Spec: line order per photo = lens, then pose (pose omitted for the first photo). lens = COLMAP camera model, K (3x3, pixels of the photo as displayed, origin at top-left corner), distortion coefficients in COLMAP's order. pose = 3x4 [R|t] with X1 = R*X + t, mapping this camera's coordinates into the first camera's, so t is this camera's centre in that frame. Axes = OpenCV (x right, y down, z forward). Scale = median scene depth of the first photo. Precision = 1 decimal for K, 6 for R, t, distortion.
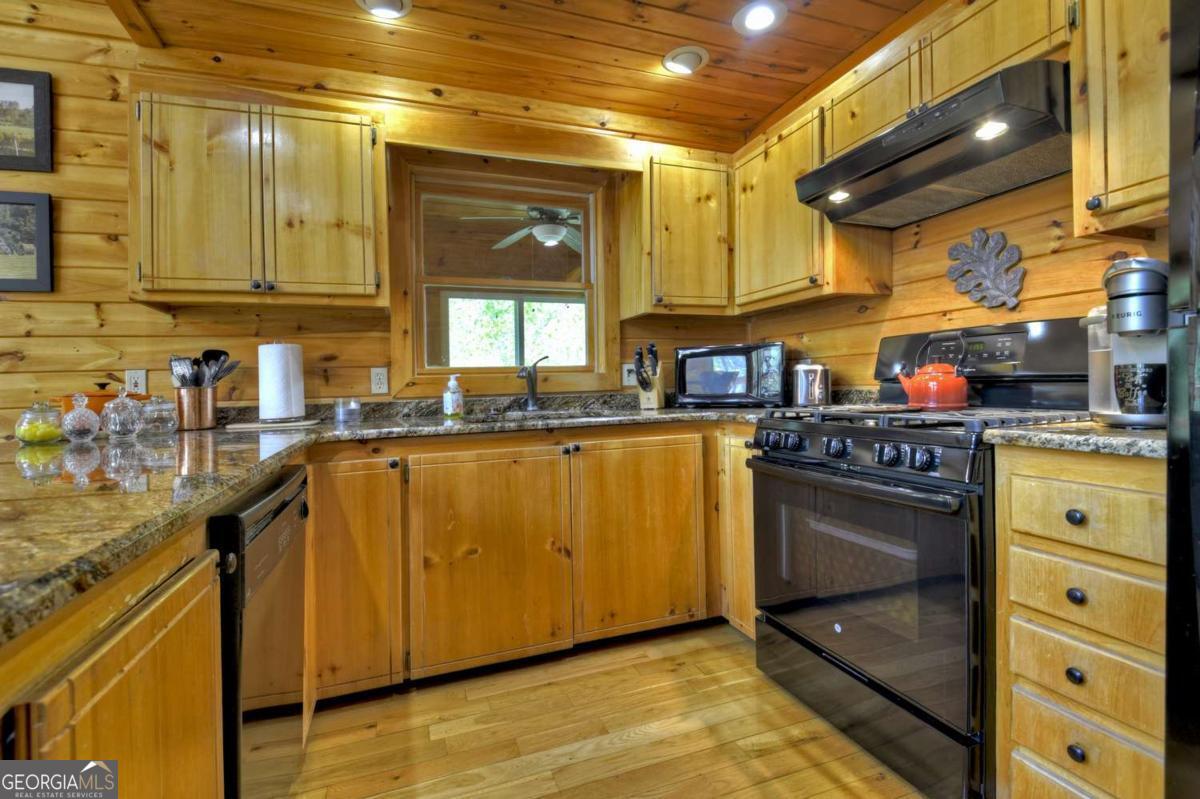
lens RADIAL K [[535.4, 0, 599.1], [0, 535.4, 390.9], [0, 0, 1]] dist [0.020248, -0.018293]
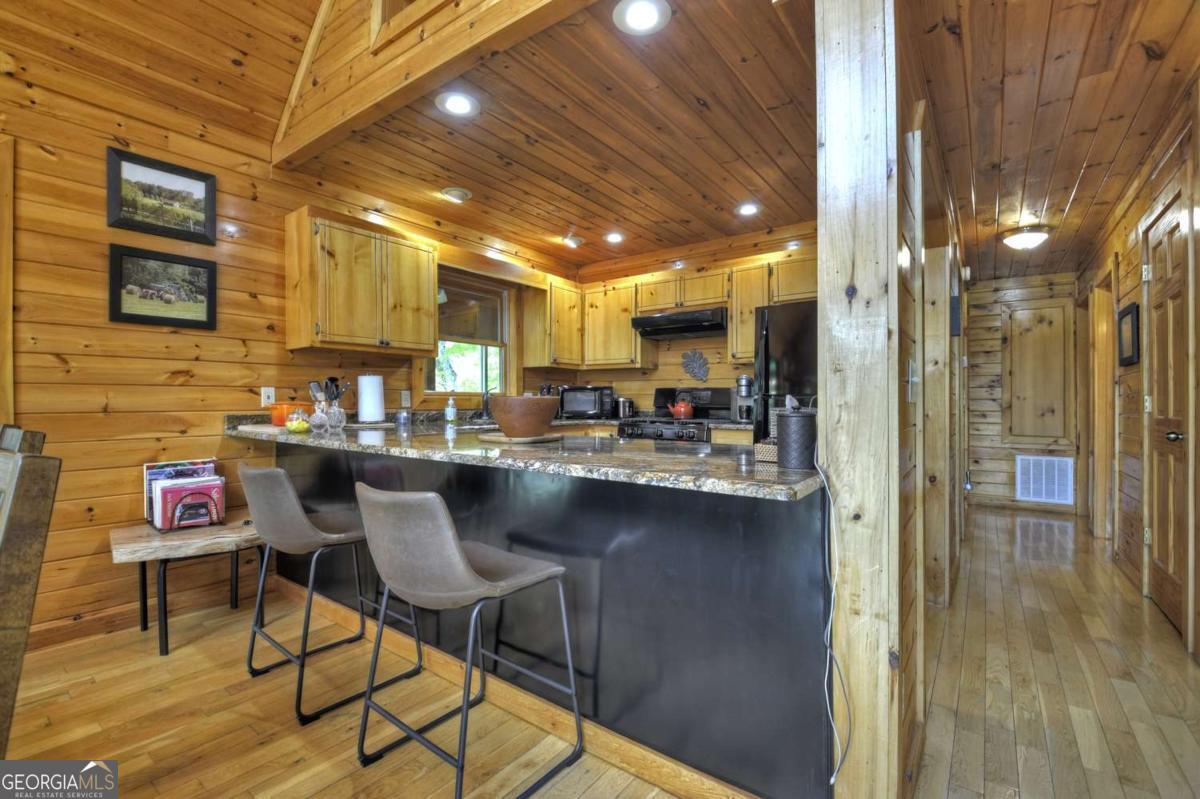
lens RADIAL K [[527.3, 0, 594.1], [0, 527.3, 407.6], [0, 0, 1]] dist [0.003589, -0.004817]
pose [[0.830131, 0.023940, 0.557055, -0.938693], [-0.023531, 0.999692, -0.007897, 0.007910], [-0.557072, -0.006553, 0.830438, -0.713857]]
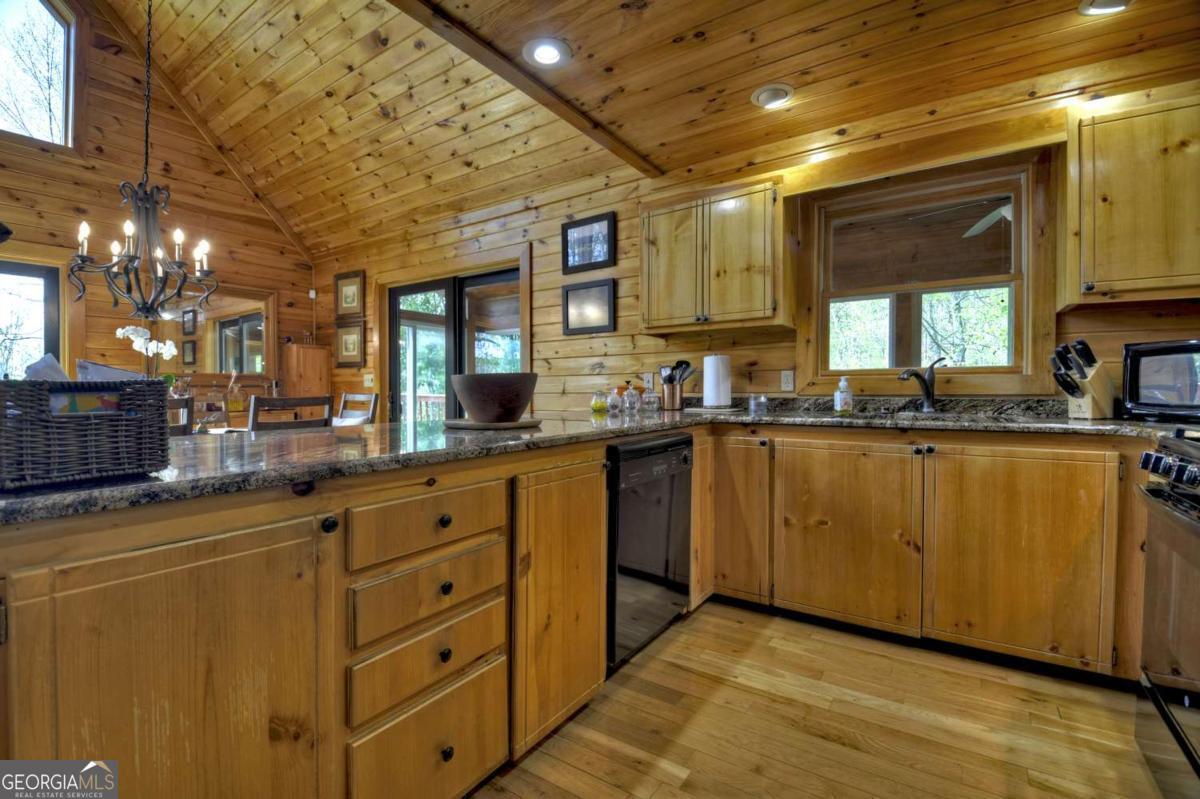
lens RADIAL K [[509.1, 0, 583.9], [0, 509.1, 396.5], [0, 0, 1]] dist [0.002095, -0.007734]
pose [[0.582869, 0.037402, -0.811705, 0.341889], [-0.021066, 0.999300, 0.030919, -0.010779], [0.812293, -0.000922, 0.583249, -0.106581]]
